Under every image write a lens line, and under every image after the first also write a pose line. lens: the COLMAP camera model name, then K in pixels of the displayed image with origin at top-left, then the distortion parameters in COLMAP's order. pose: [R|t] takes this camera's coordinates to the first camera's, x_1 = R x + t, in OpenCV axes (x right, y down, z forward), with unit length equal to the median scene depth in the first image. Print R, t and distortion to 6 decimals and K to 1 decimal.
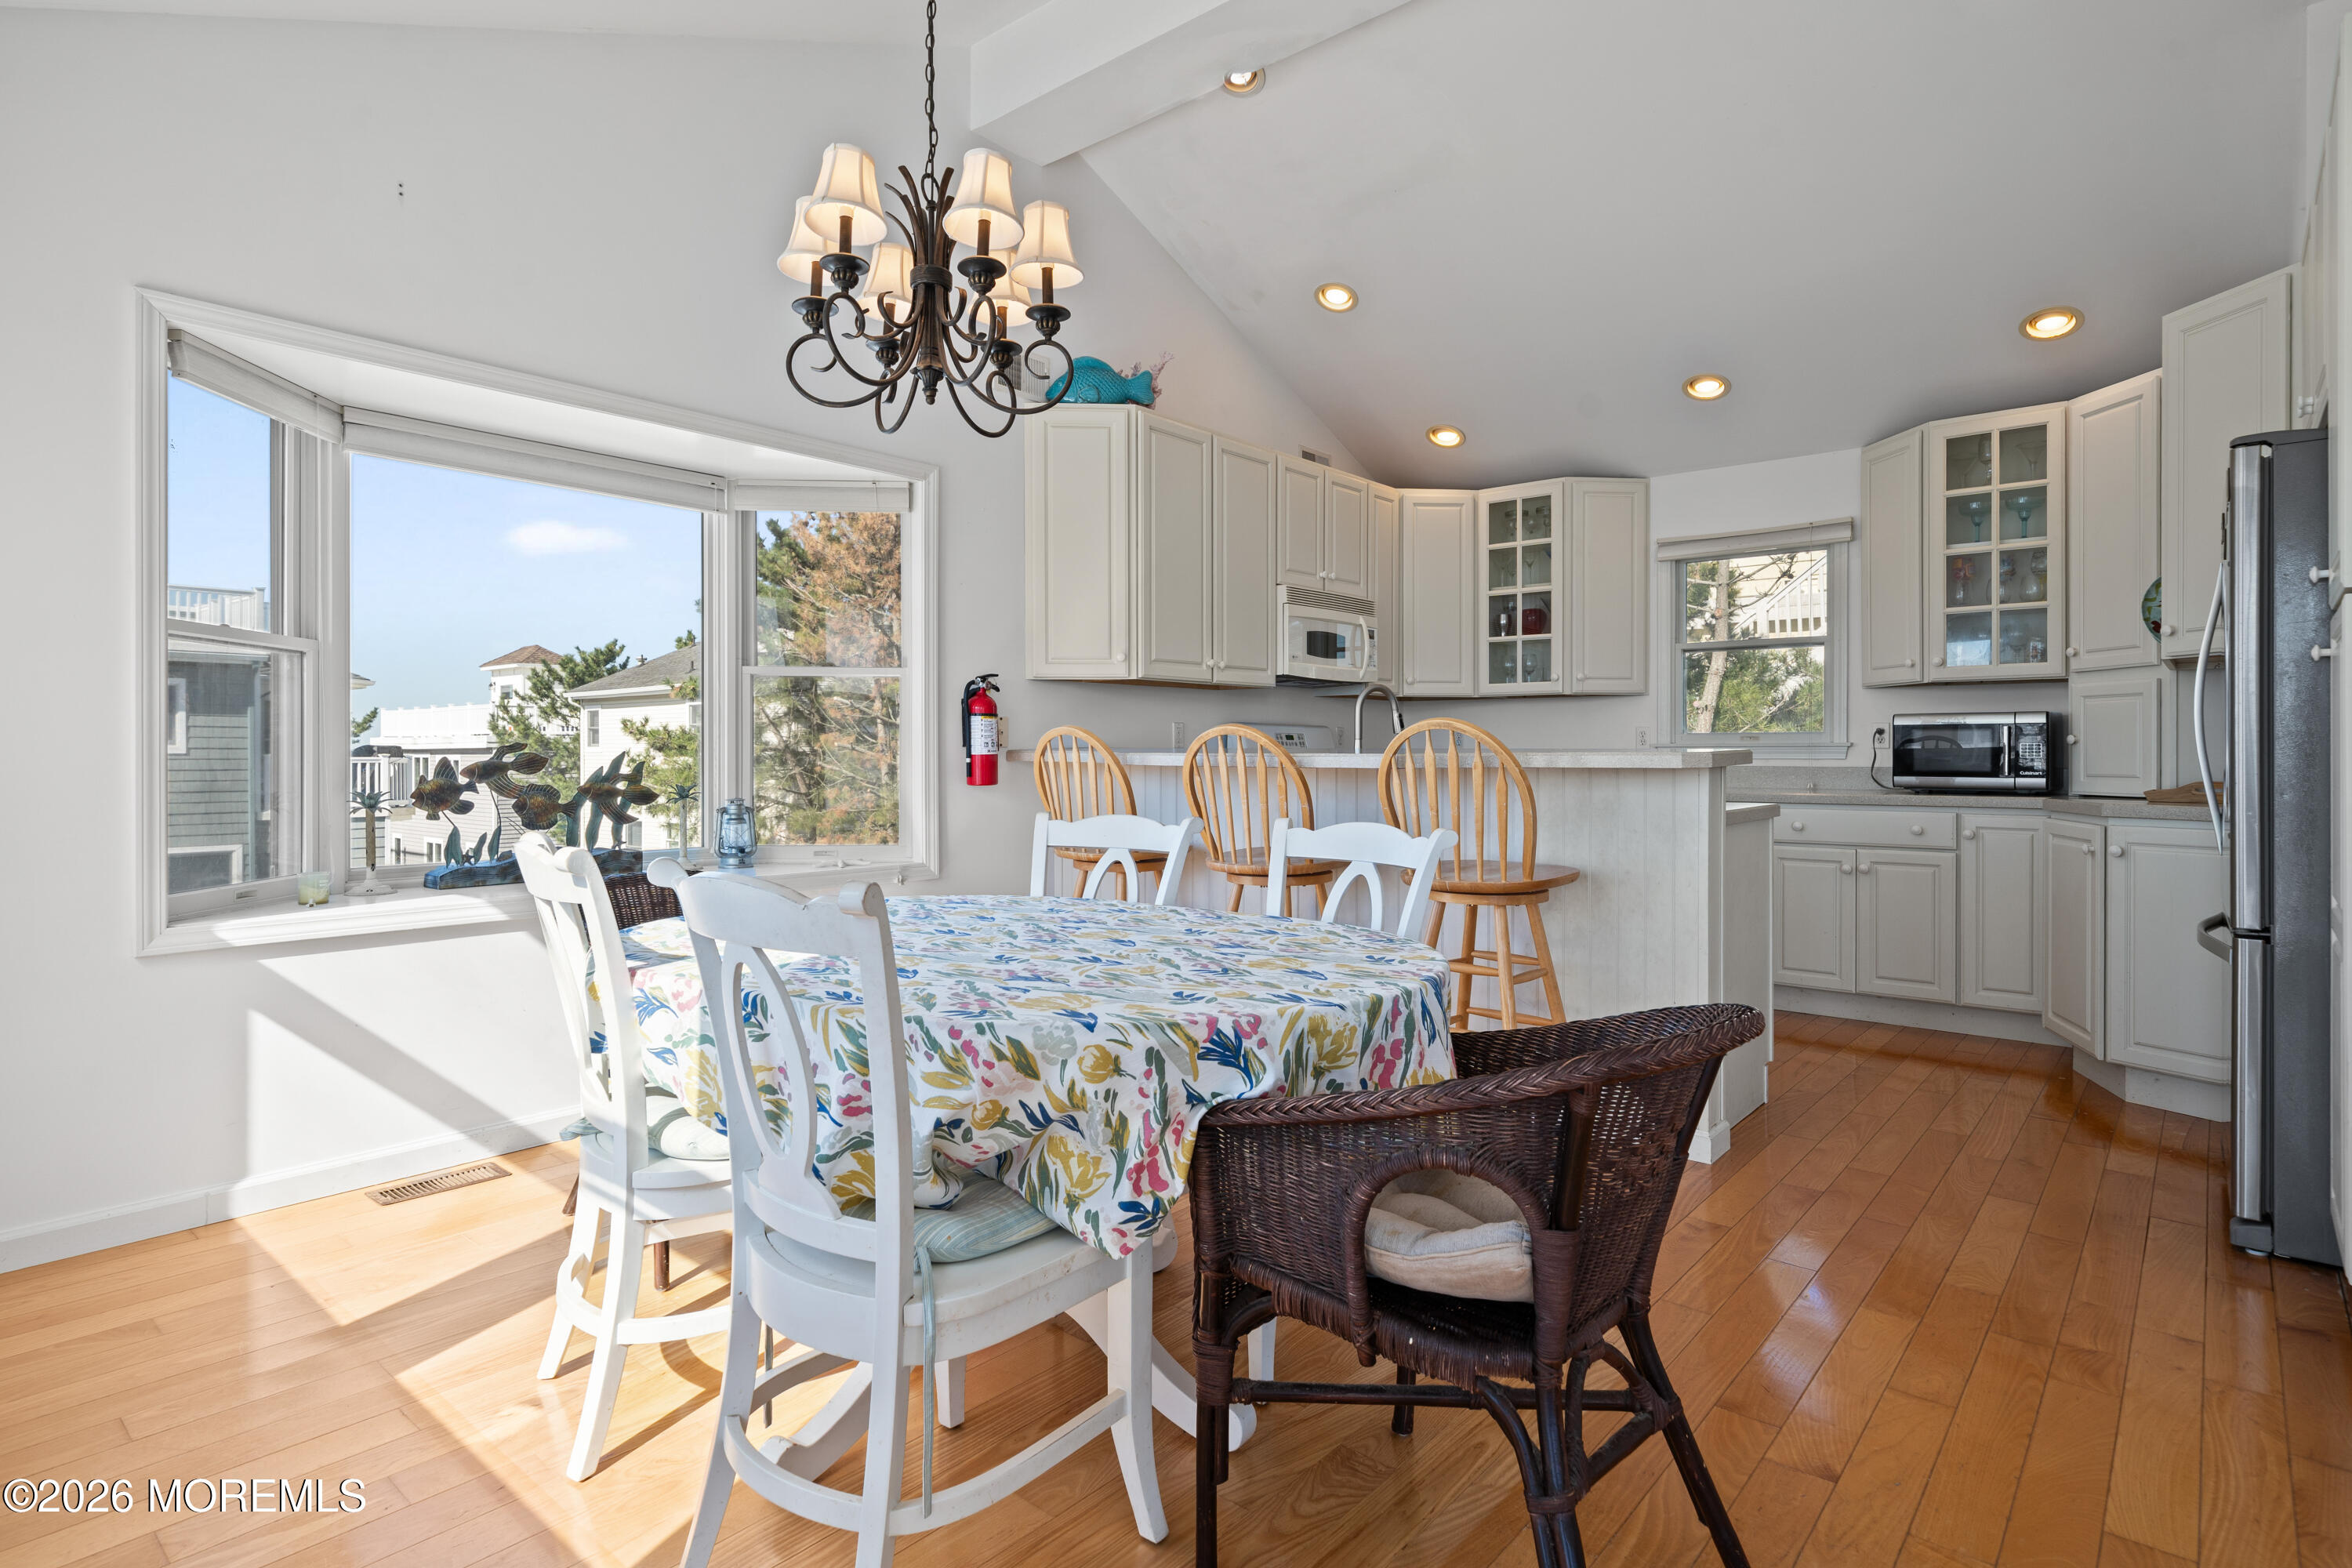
lens RADIAL K [[1208.6, 0, 1174.1], [0, 1208.6, 766.9], [0, 0, 1]] dist [0.002111, 0.001078]
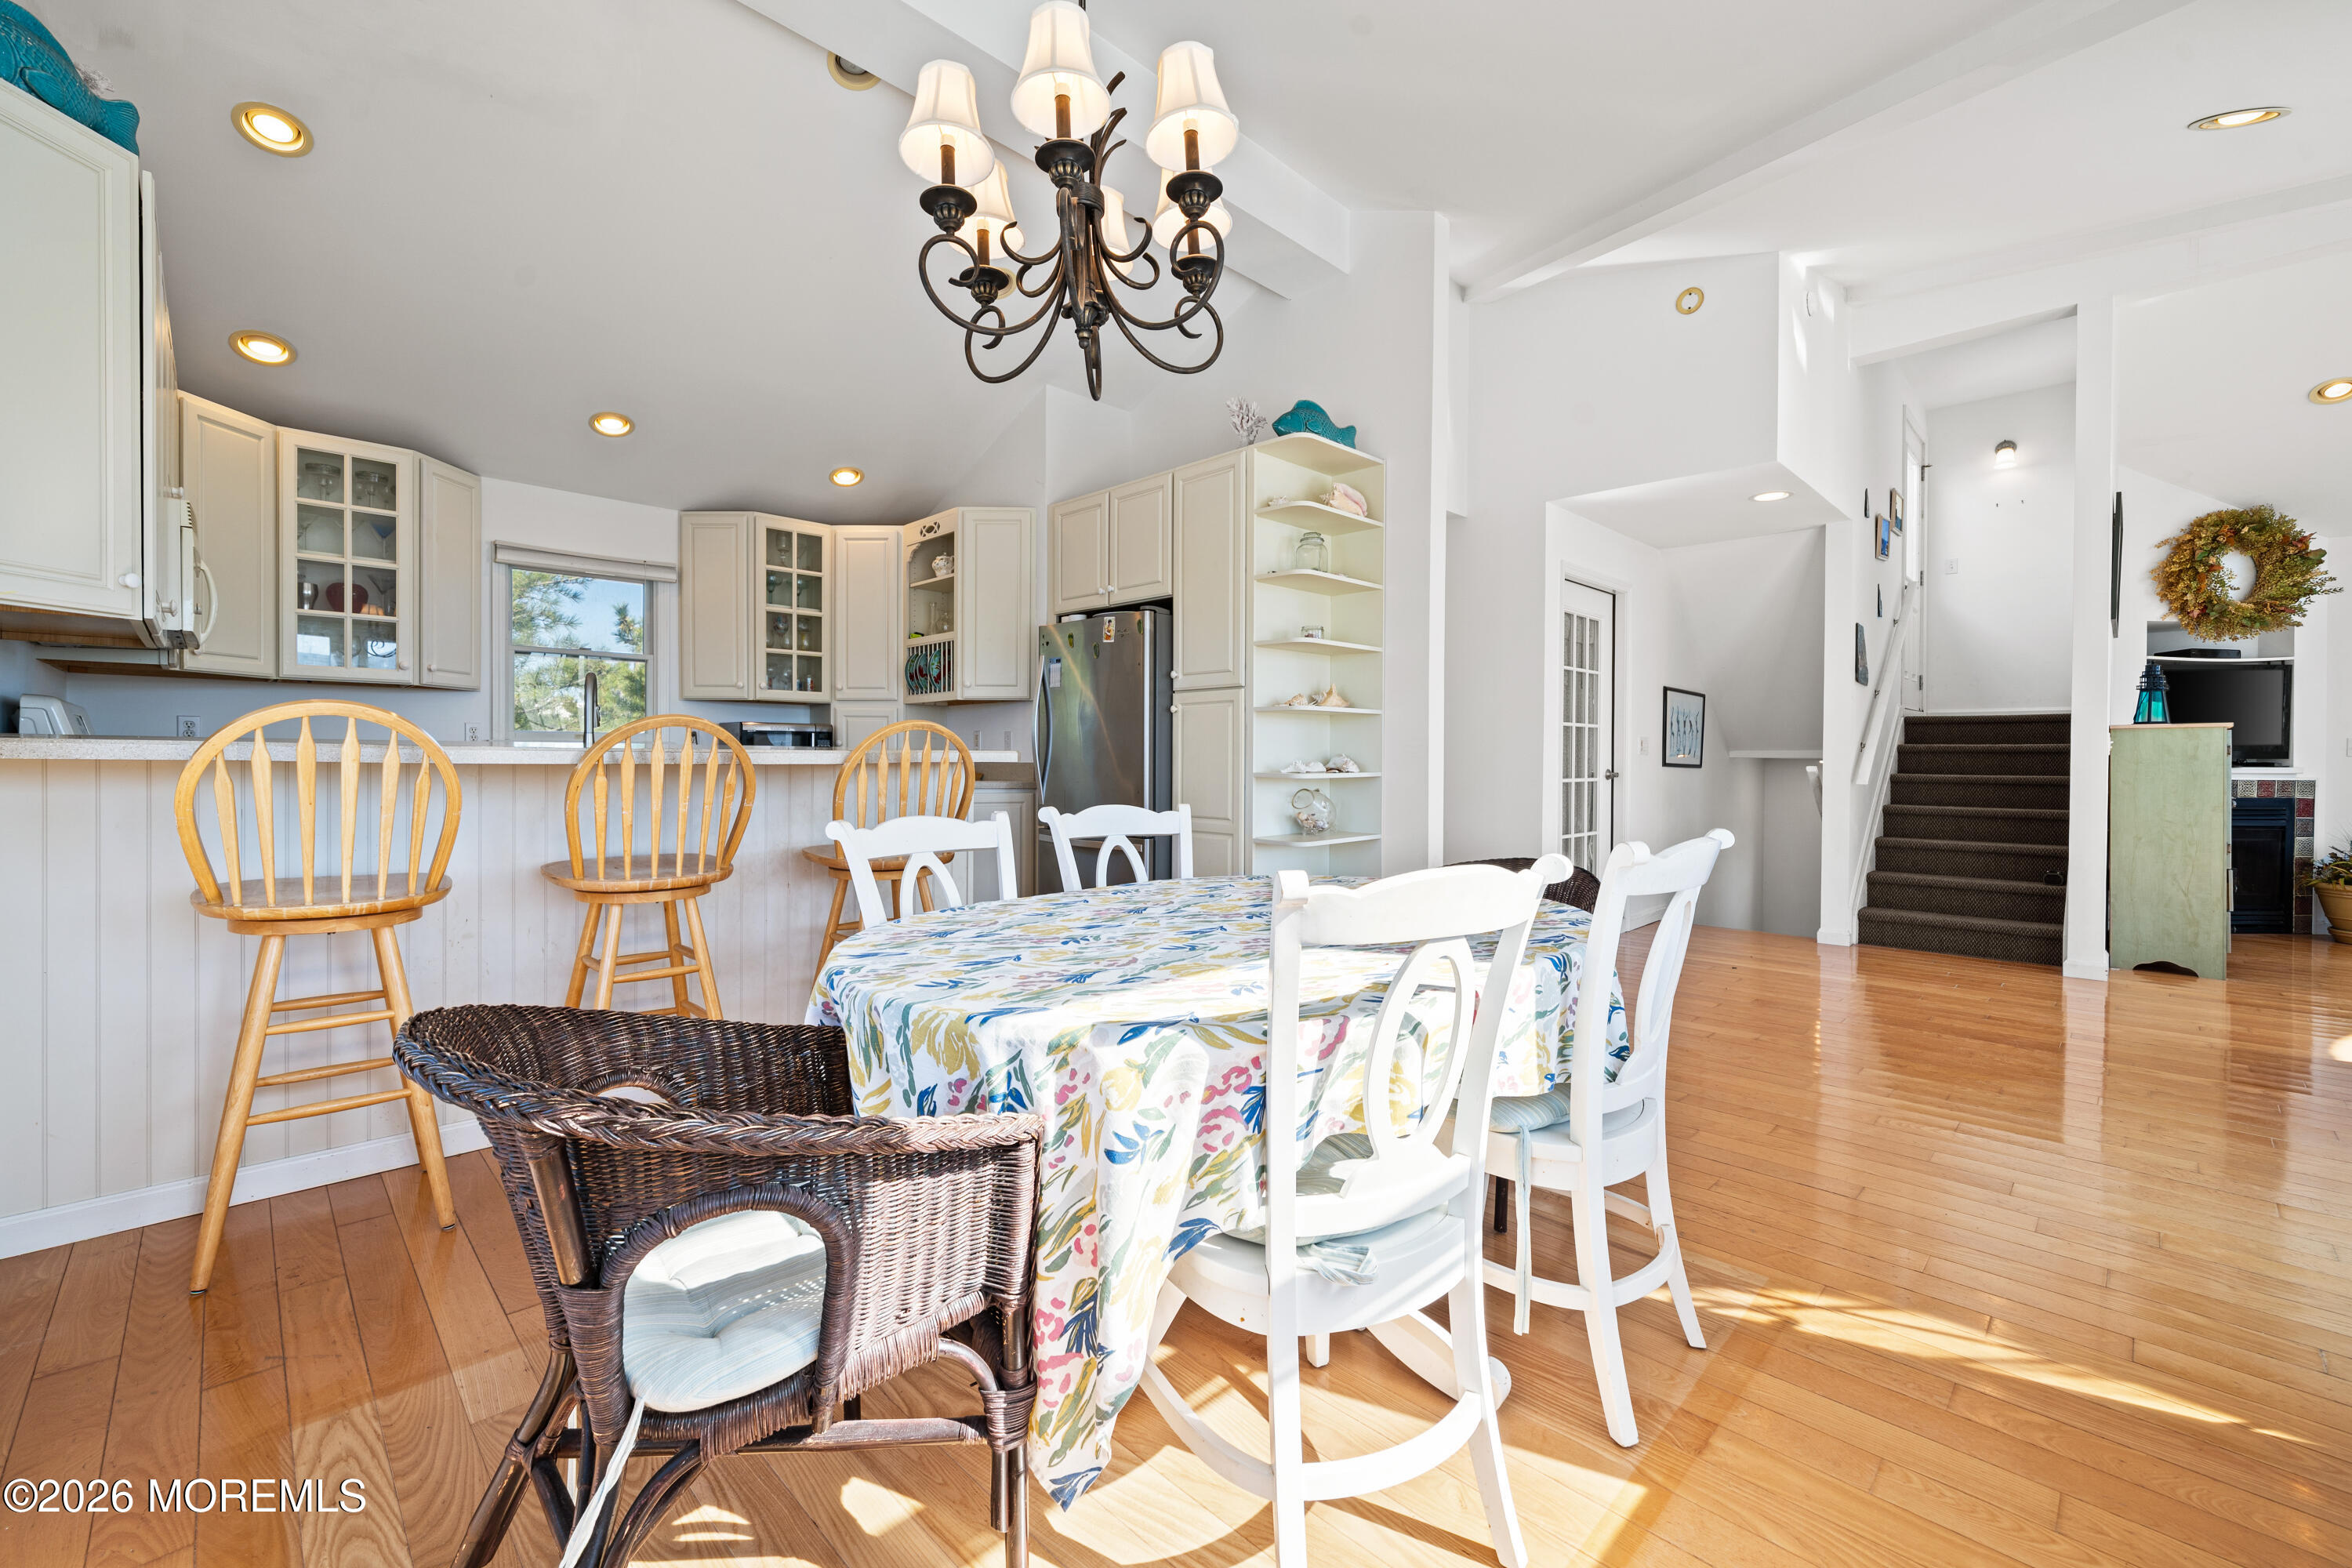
lens RADIAL K [[1025.6, 0, 1179.9], [0, 1025.6, 752.0], [0, 0, 1]] dist [0.020776, -0.000126]
pose [[0.065215, 0.002214, 0.997869, -0.536174], [0.004782, 0.999985, -0.002532, -0.005556], [-0.997860, 0.004937, 0.065204, 0.458398]]
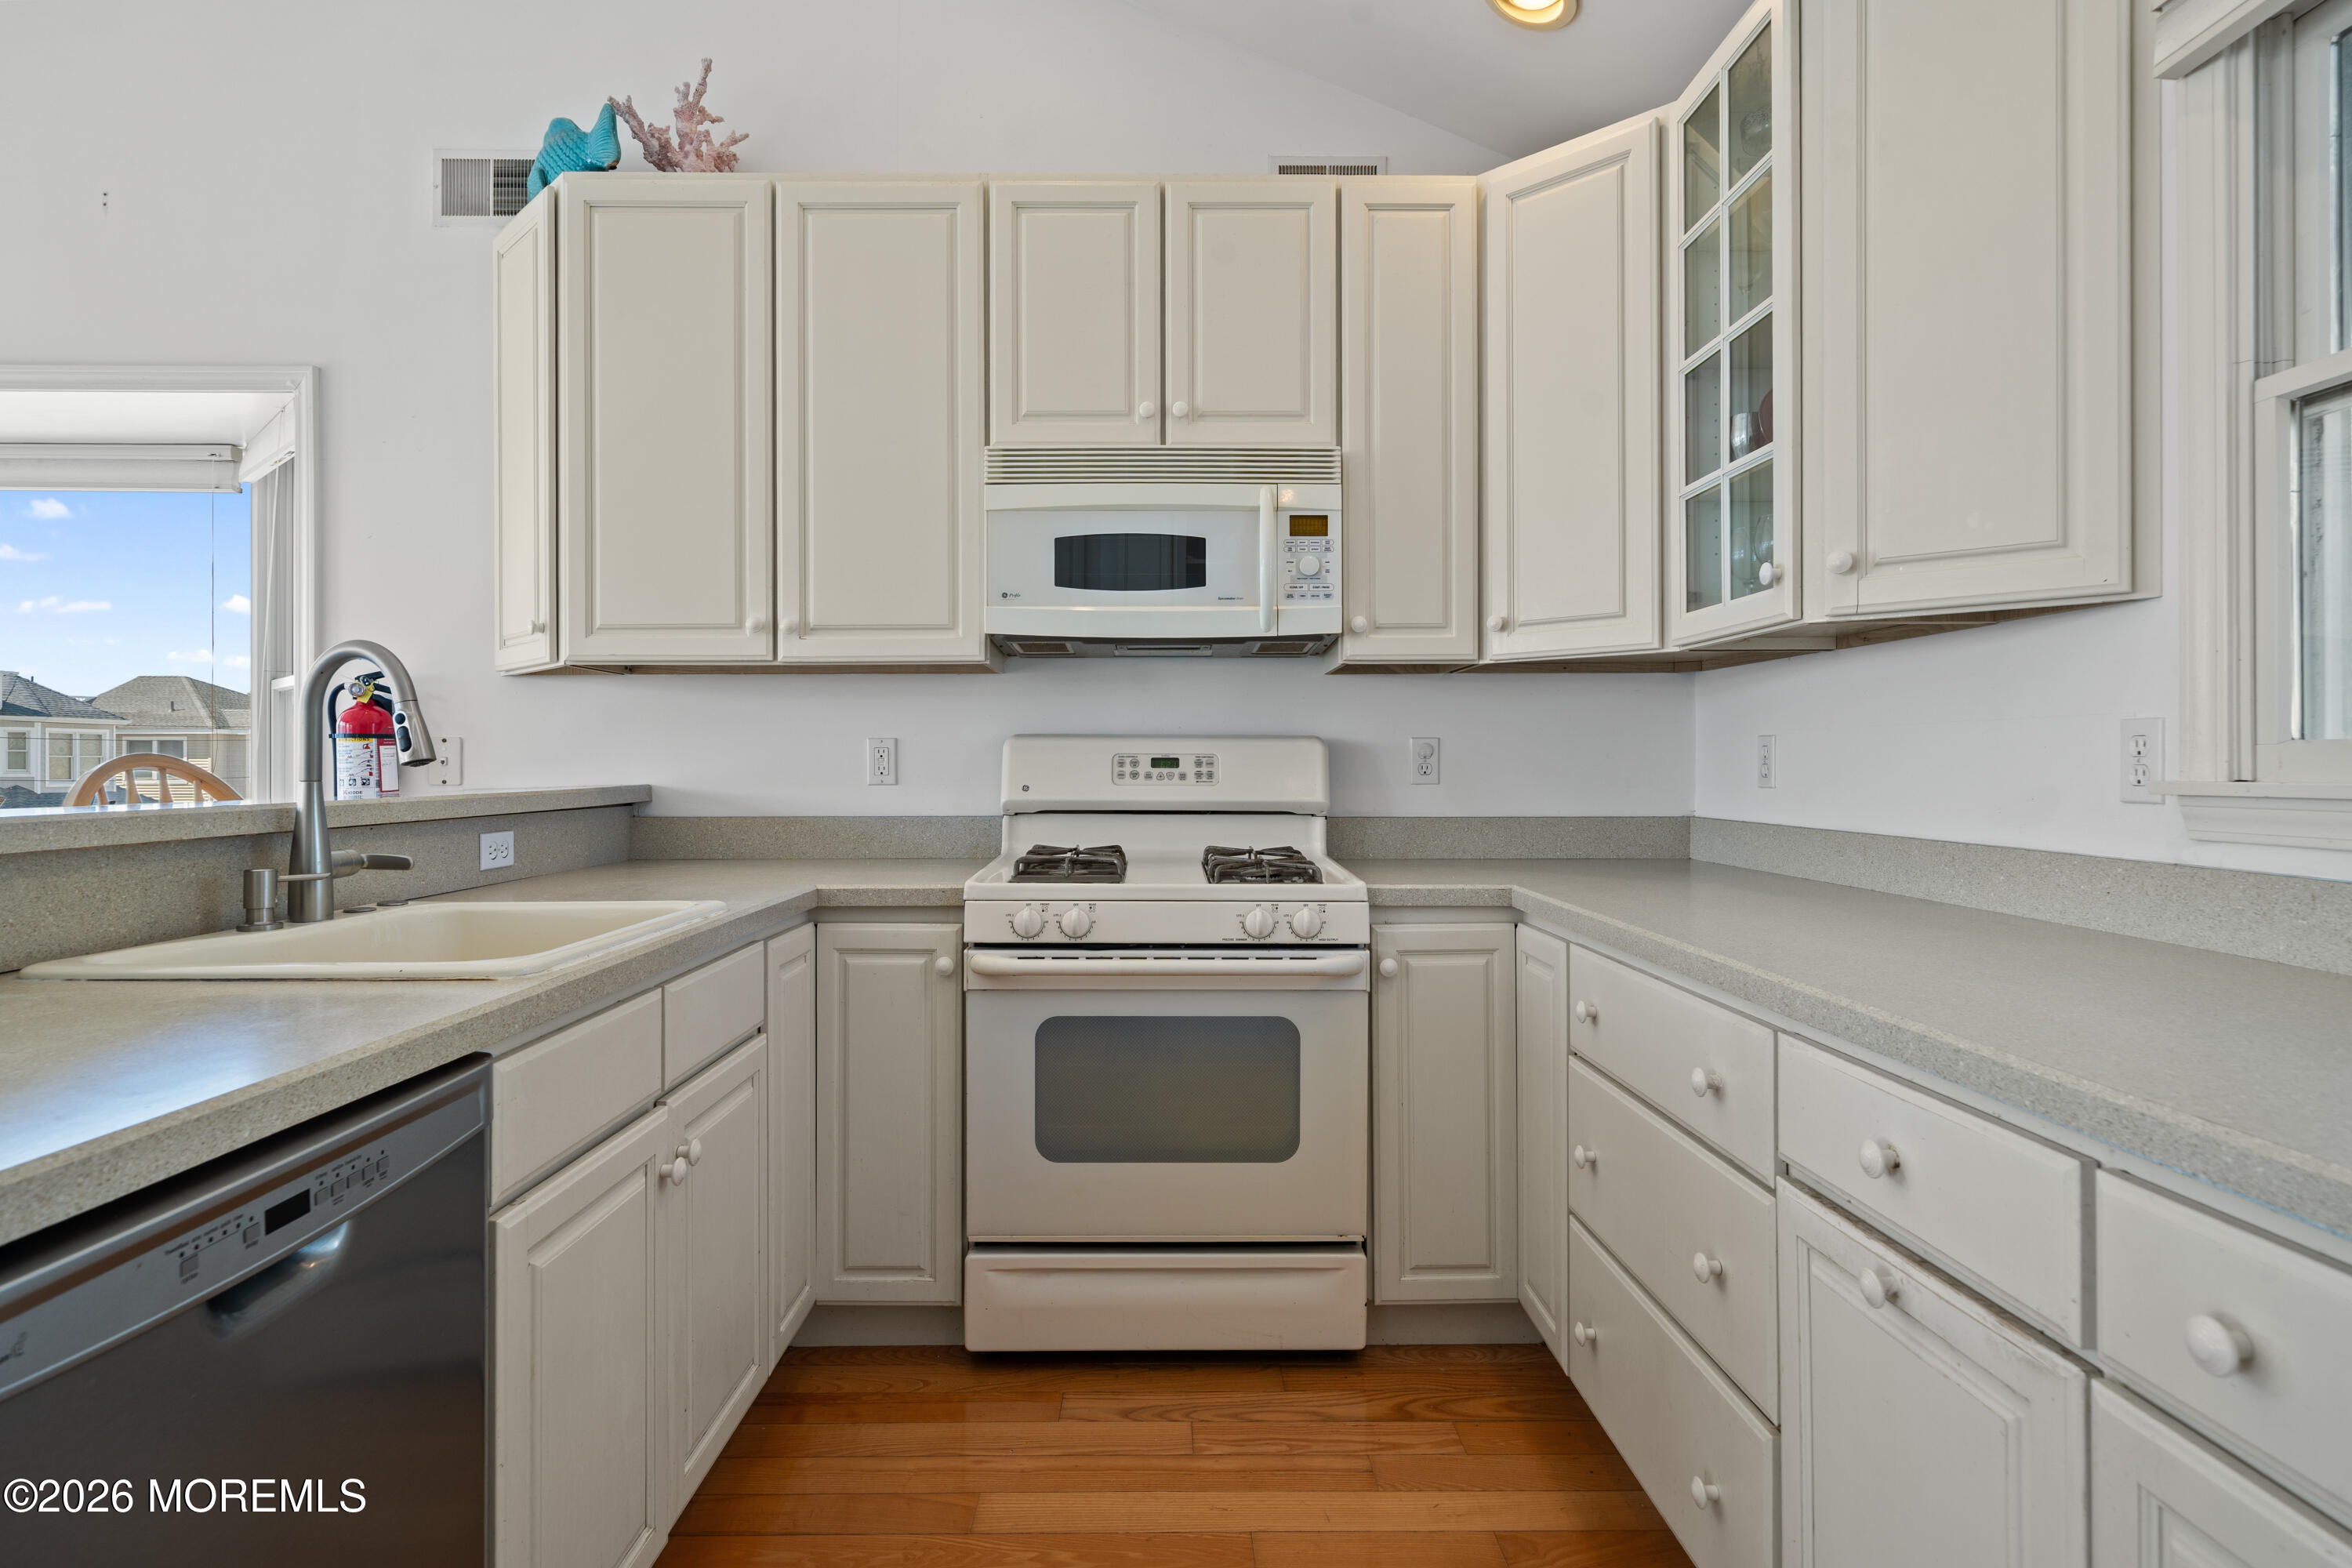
lens RADIAL K [[1211.2, 0, 1167.7], [0, 1211.2, 759.2], [0, 0, 1]] dist [0.000547, 0.002101]
pose [[0.656430, -0.002813, -0.754382, 0.565364], [-0.007518, 0.999919, -0.010271, -0.025308], [0.754350, 0.012414, 0.656355, 0.836303]]
